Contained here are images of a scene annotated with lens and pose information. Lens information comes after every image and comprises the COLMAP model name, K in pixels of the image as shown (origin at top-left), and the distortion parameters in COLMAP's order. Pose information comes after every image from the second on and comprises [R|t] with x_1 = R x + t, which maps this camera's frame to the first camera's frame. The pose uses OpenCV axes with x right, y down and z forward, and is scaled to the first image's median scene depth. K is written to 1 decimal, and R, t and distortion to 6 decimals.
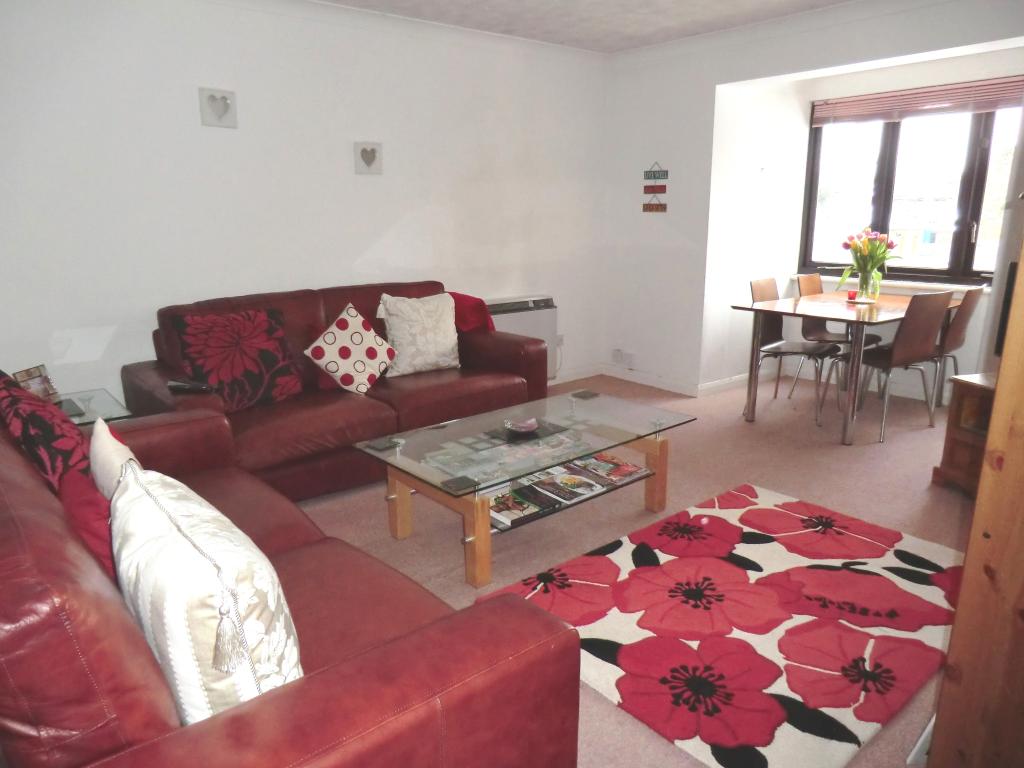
lens RADIAL K [[709.4, 0, 508.6], [0, 709.4, 383.1], [0, 0, 1]] dist [-0.046105, 0.017646]
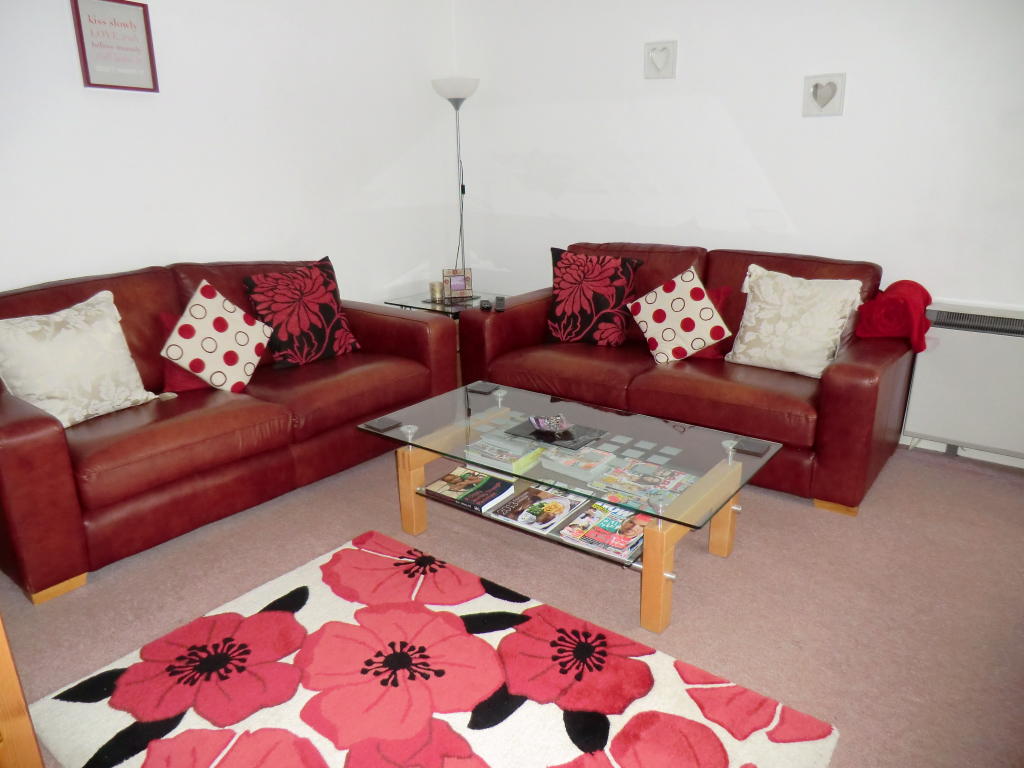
lens RADIAL K [[709.4, 0, 514.0], [0, 709.4, 386.0], [0, 0, 1]] dist [-0.046105, 0.017646]
pose [[0.239625, 0.299881, -0.923391, 0.639439], [-0.229244, 0.941684, 0.246331, -0.147751], [0.943413, 0.152654, 0.294397, 0.579824]]
